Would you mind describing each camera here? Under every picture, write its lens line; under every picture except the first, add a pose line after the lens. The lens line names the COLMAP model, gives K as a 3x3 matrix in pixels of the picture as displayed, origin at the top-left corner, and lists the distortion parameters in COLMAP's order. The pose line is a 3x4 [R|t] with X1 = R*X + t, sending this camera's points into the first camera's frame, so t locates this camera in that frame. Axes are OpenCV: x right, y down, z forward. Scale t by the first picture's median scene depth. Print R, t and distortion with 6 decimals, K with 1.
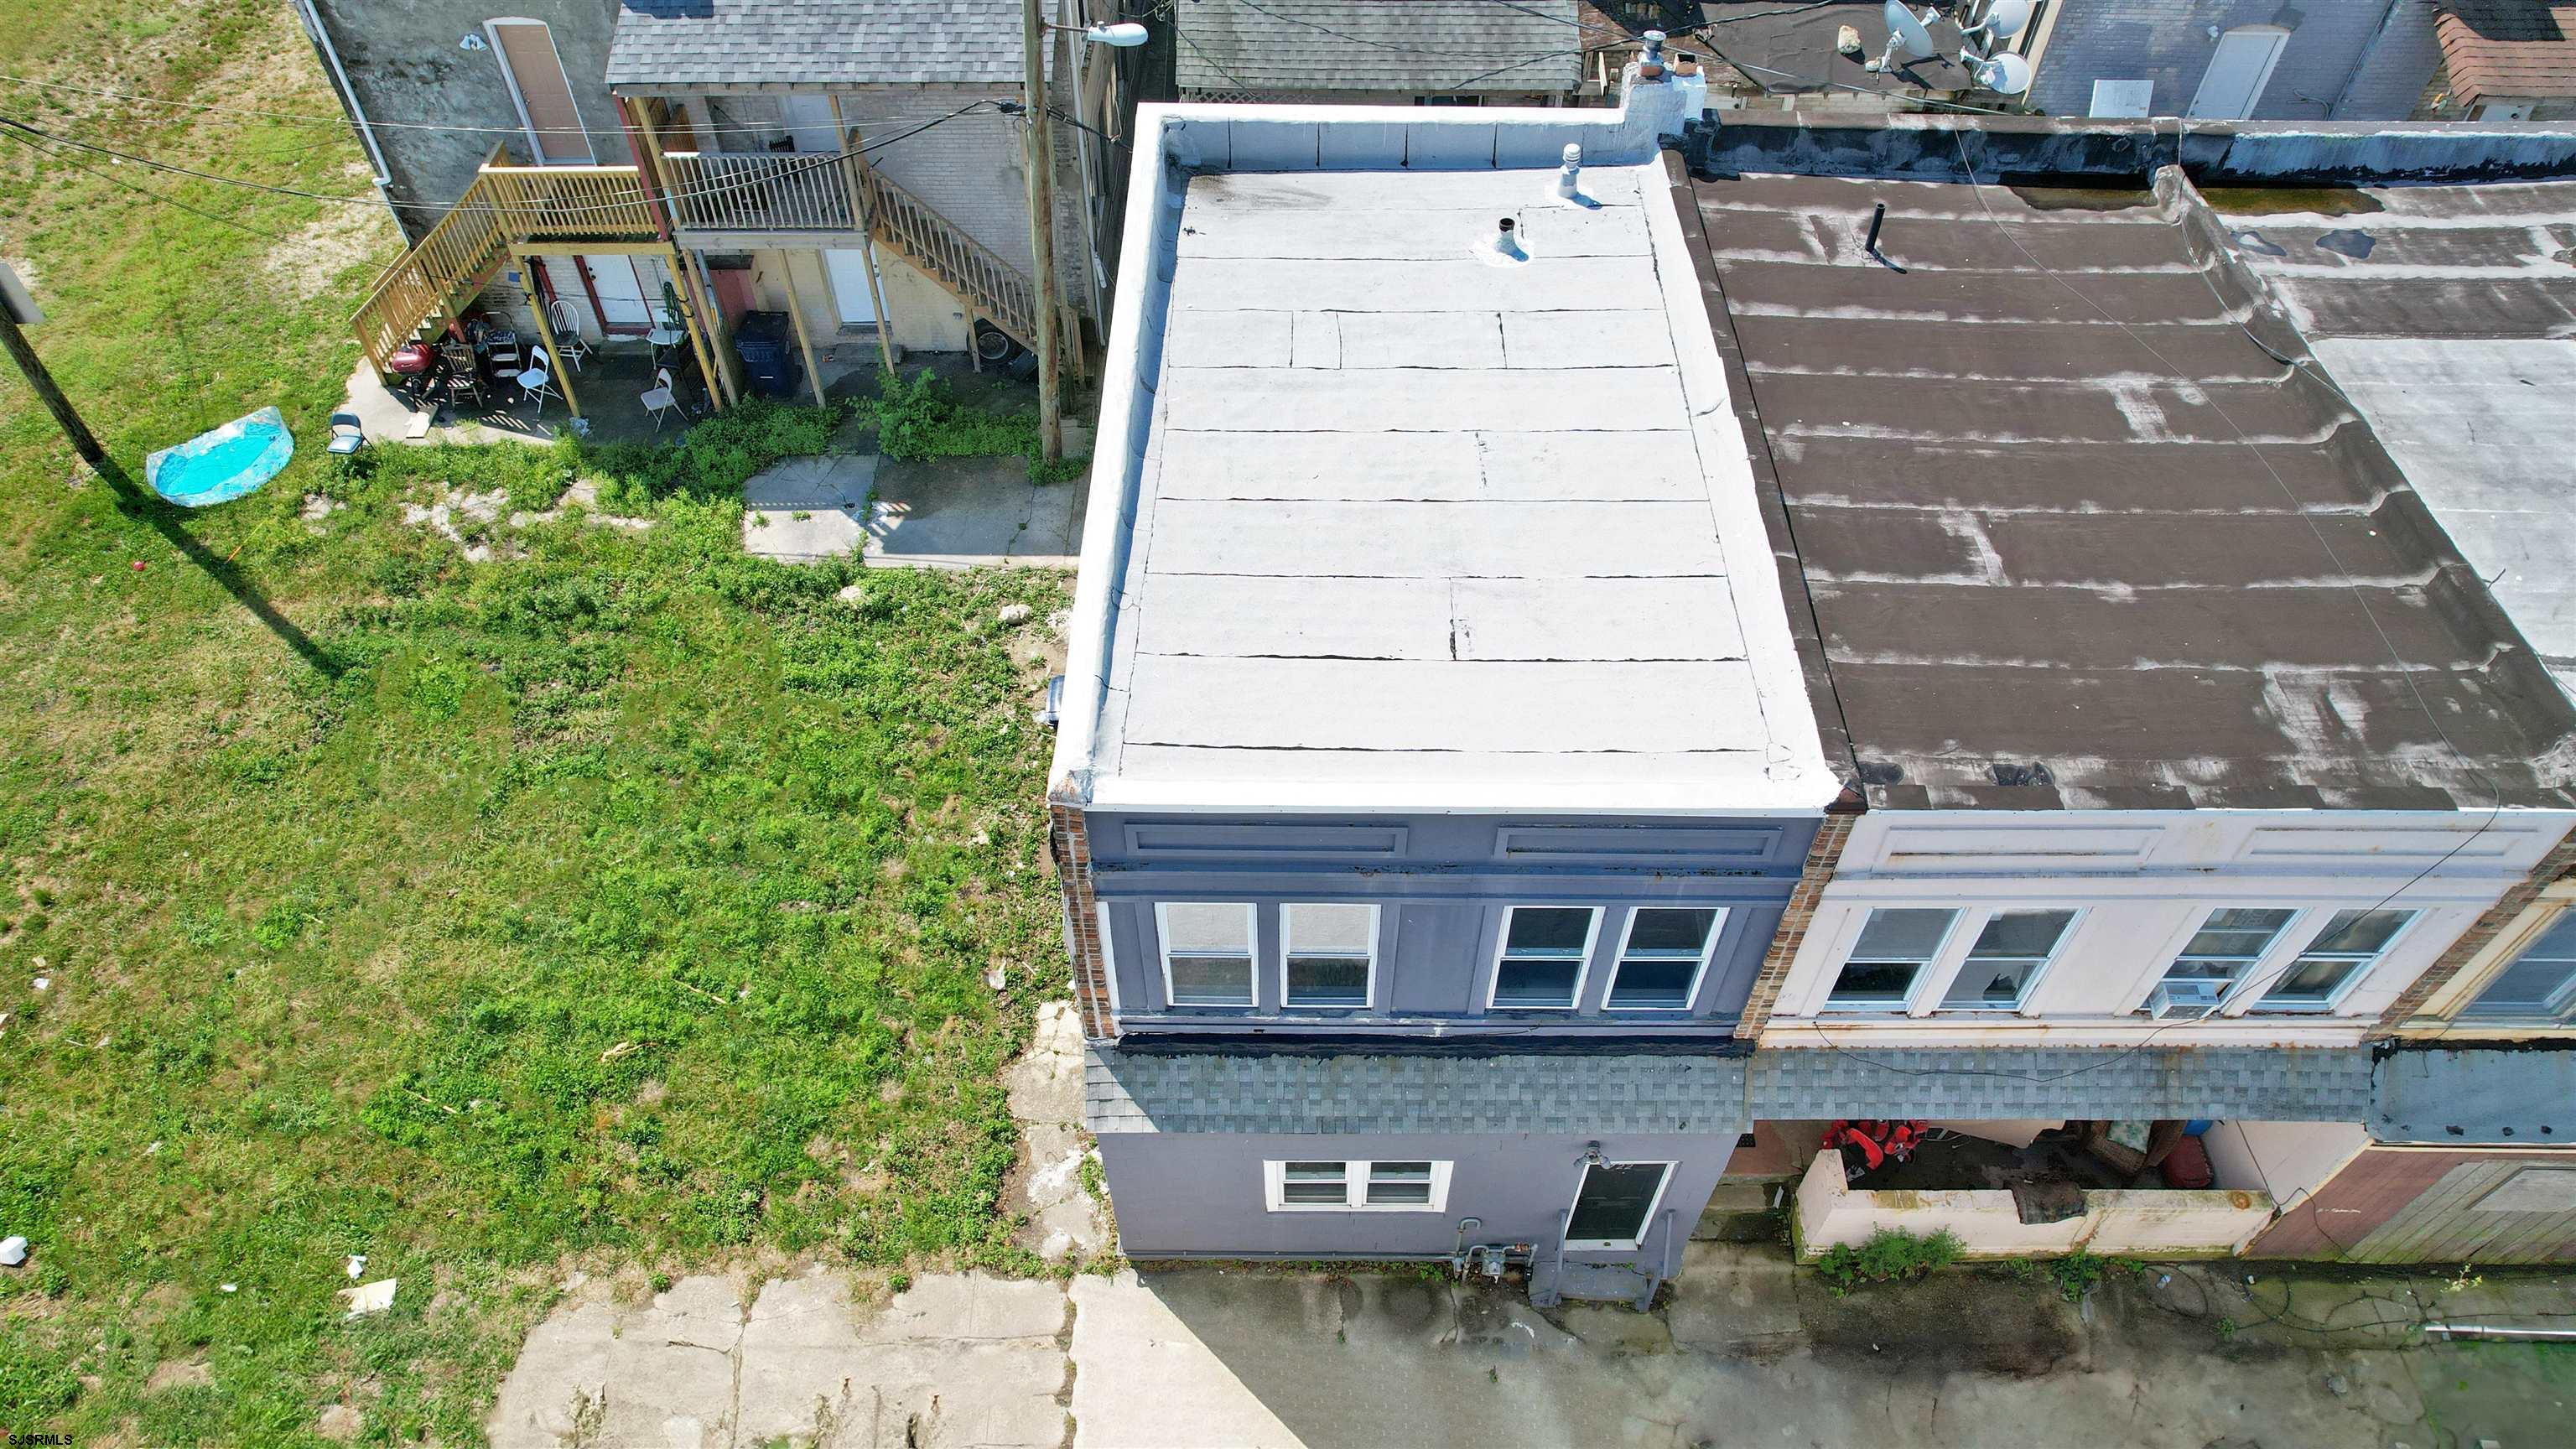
lens RADIAL K [[1642.9, 0, 1287.9], [0, 1642.9, 742.5], [0, 0, 1]] dist [-0.068312, 0.057961]
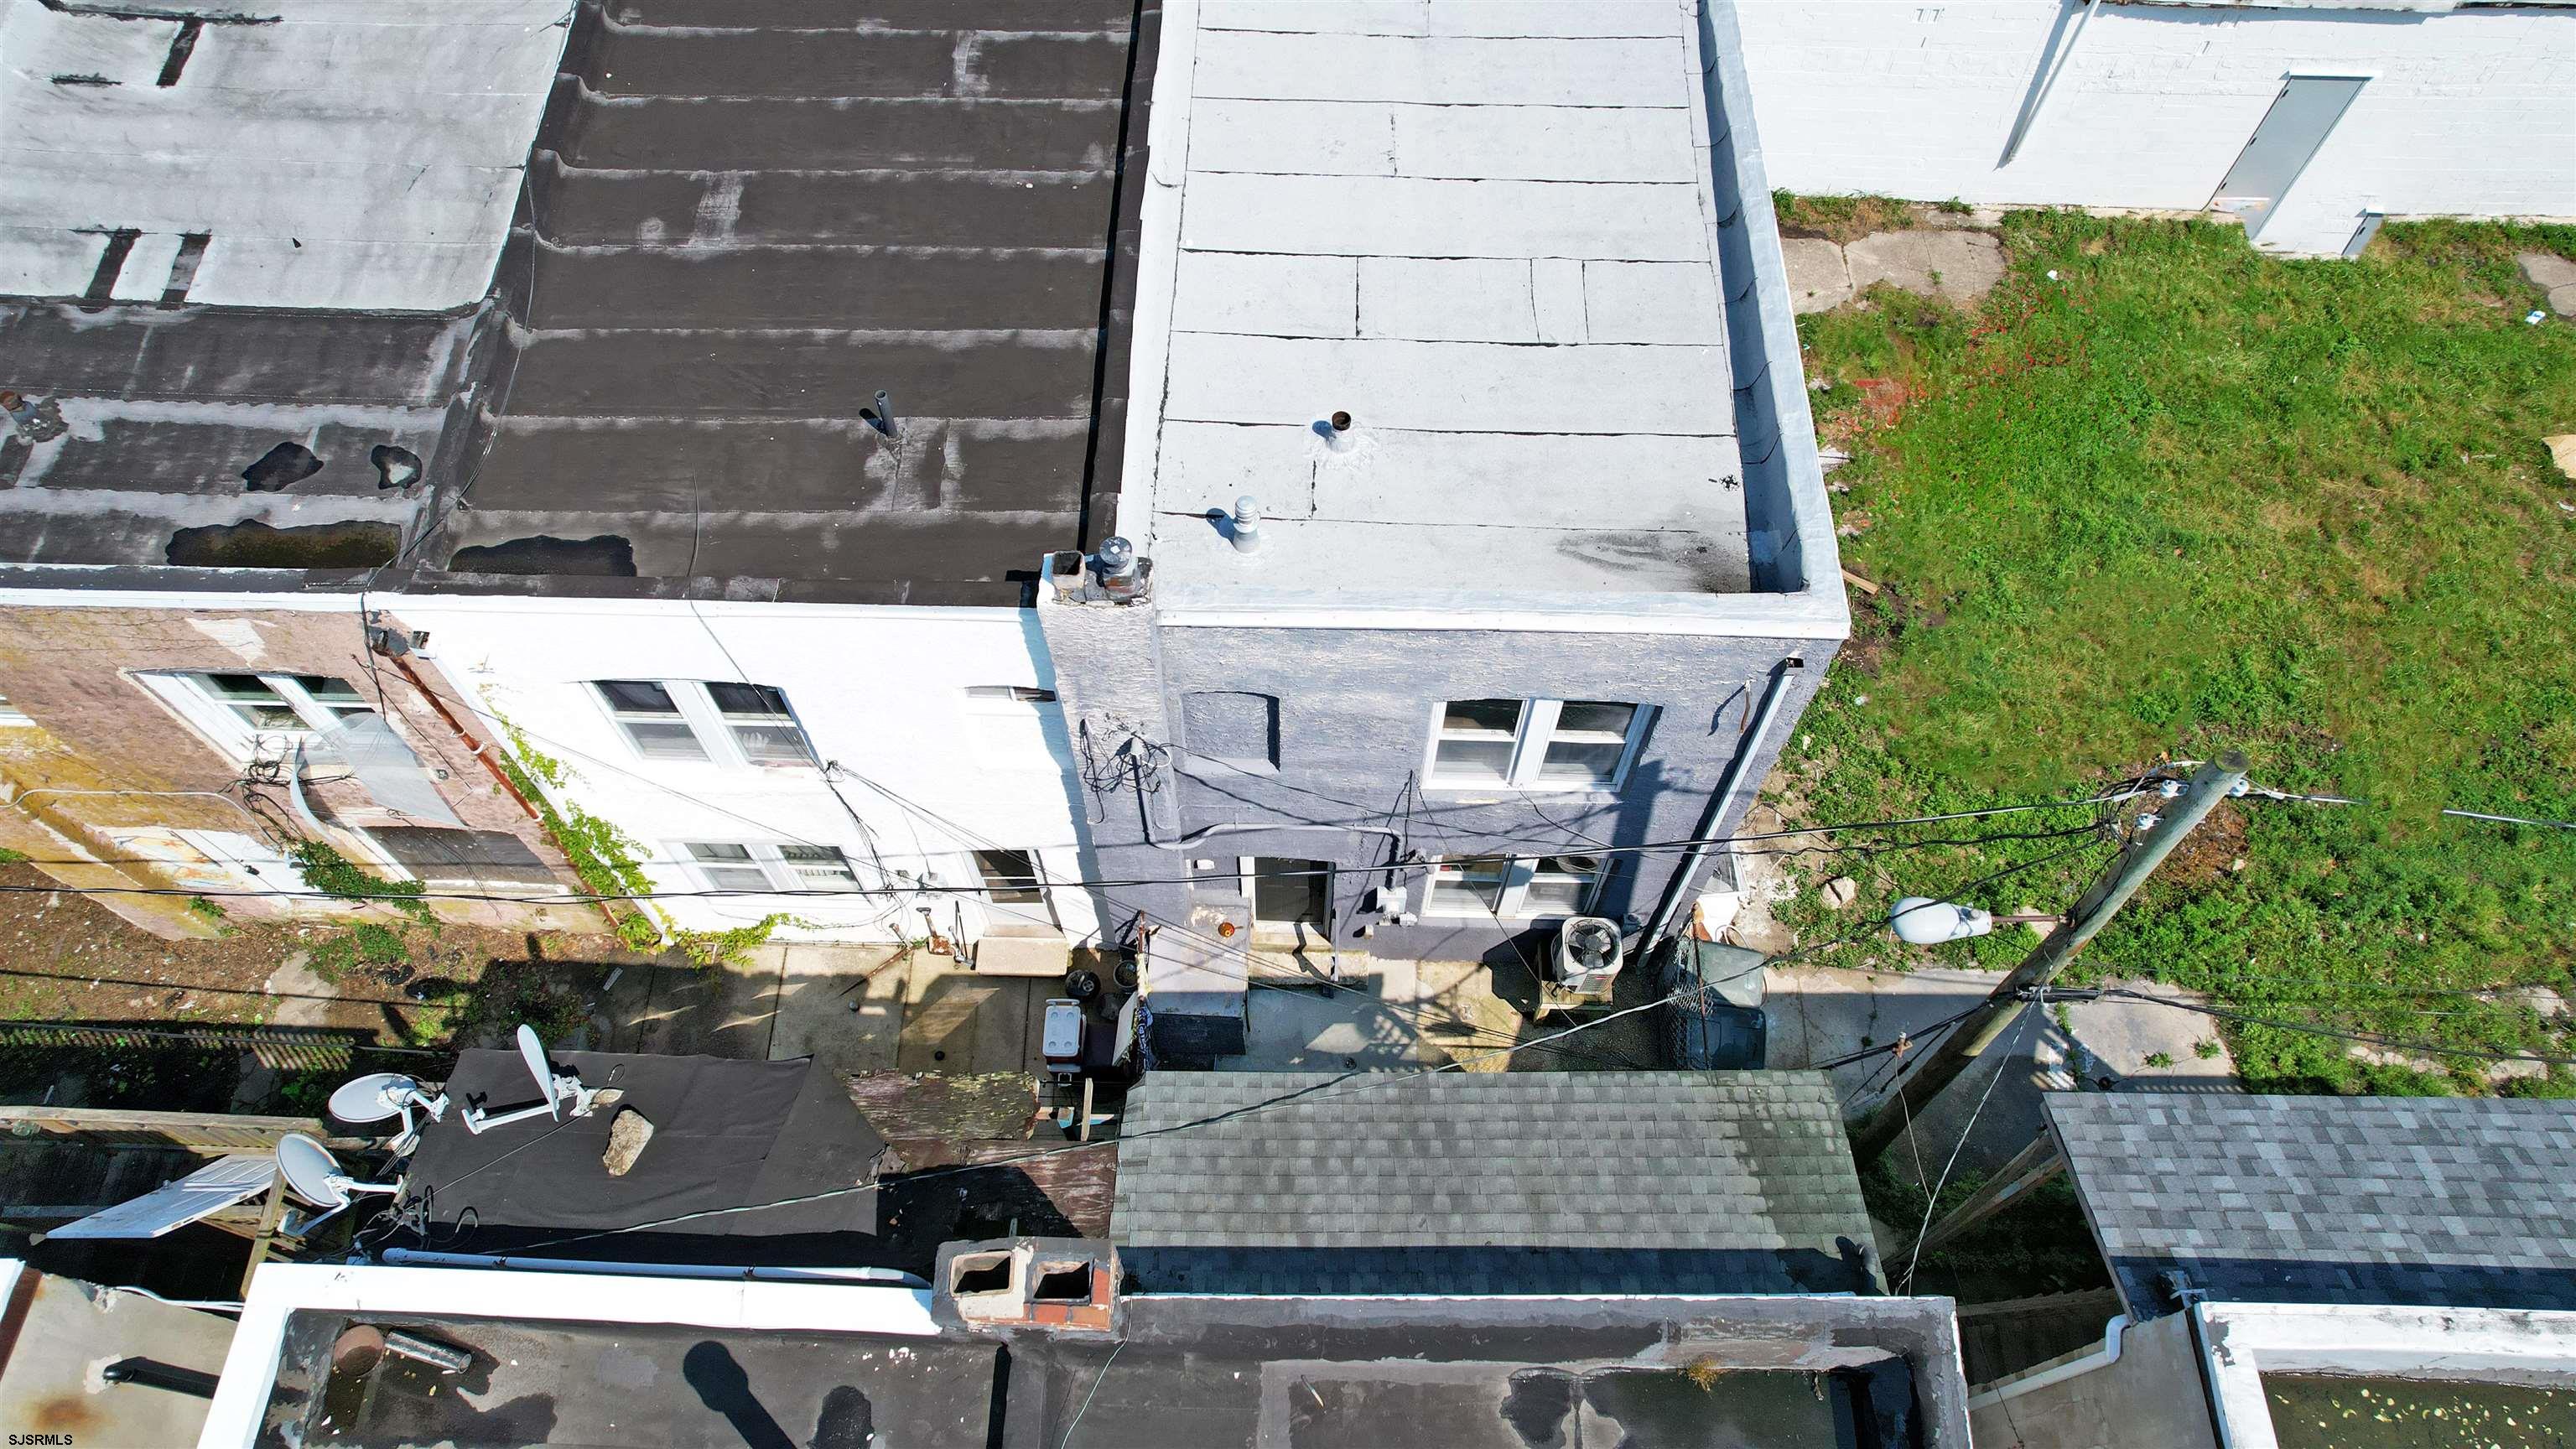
lens RADIAL K [[1642.9, 0, 1300.3], [0, 1642.9, 724.6], [0, 0, 1]] dist [-0.068312, 0.057961]
pose [[-0.999918, -0.011273, -0.005995, 0.164629], [-0.001506, -0.362112, 0.932133, -1.178420], [-0.012679, 0.932066, 0.362065, 0.879463]]
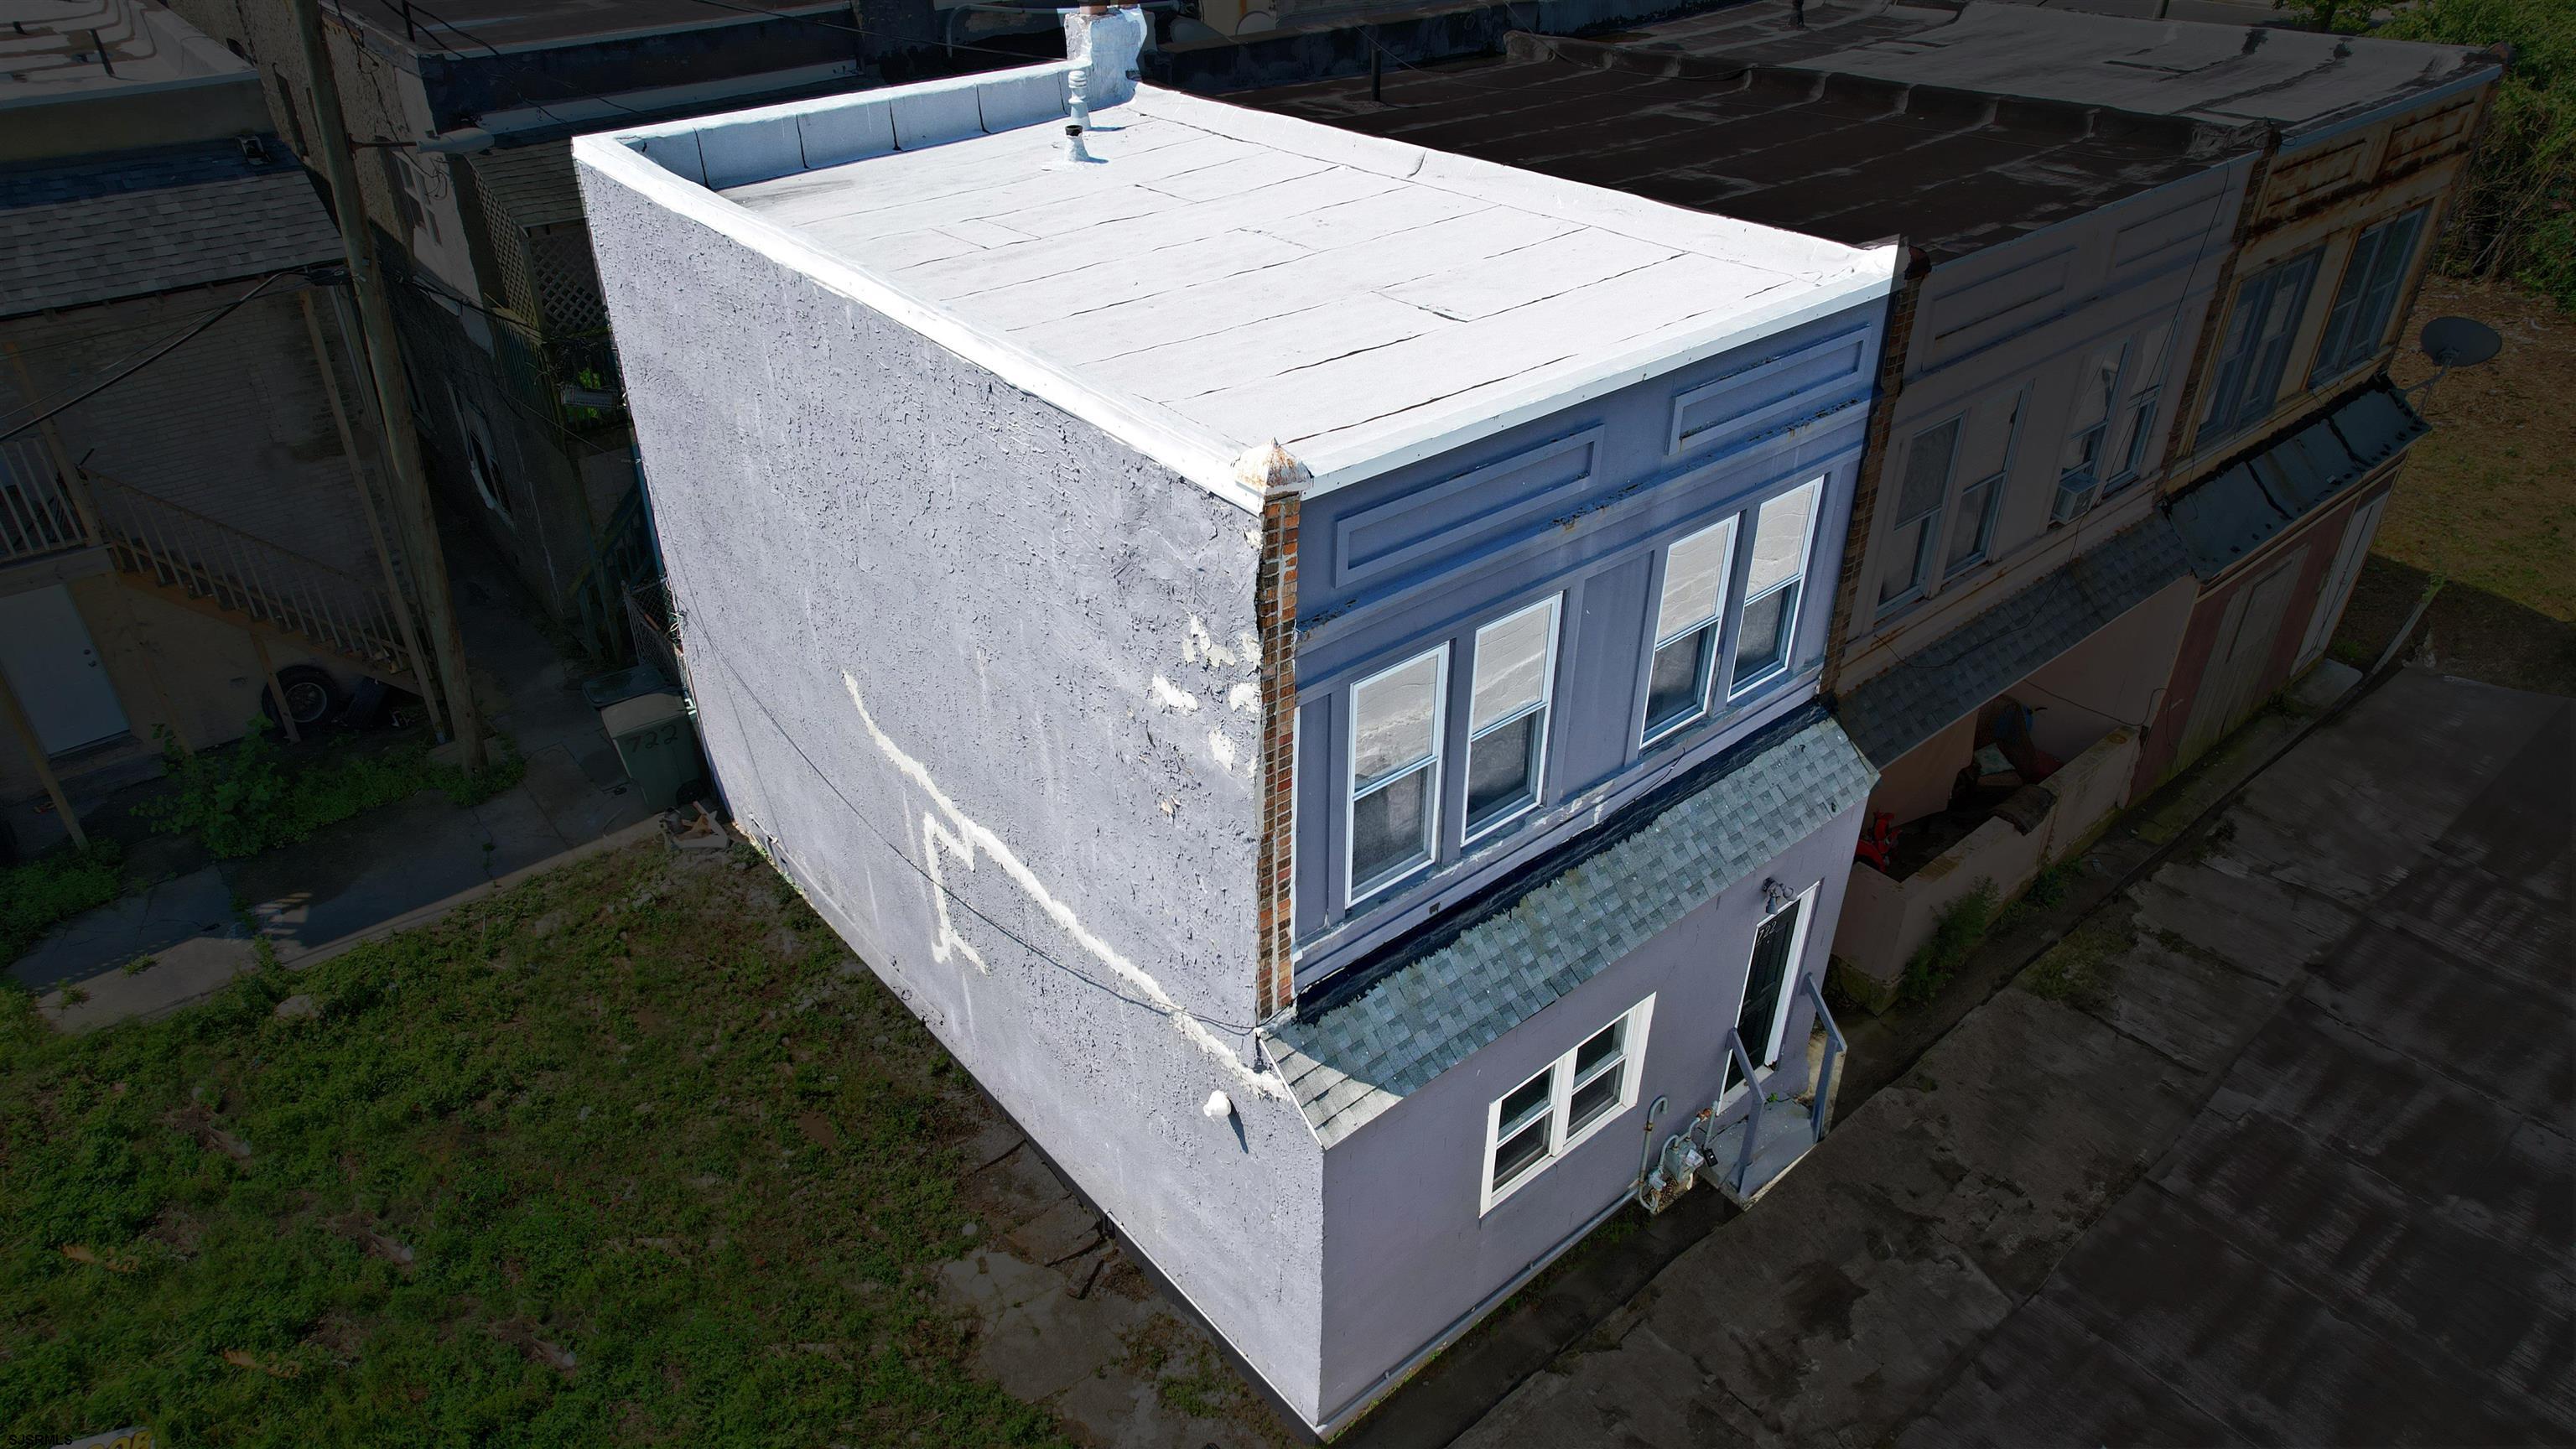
lens RADIAL K [[1642.9, 0, 1285.9], [0, 1642.9, 737.6], [0, 0, 1]] dist [-0.068312, 0.057961]
pose [[0.762200, -0.354027, 0.541956, -0.398195], [0.499954, 0.853756, -0.145422, 0.165424], [-0.411215, 0.381794, 0.827729, 0.346338]]
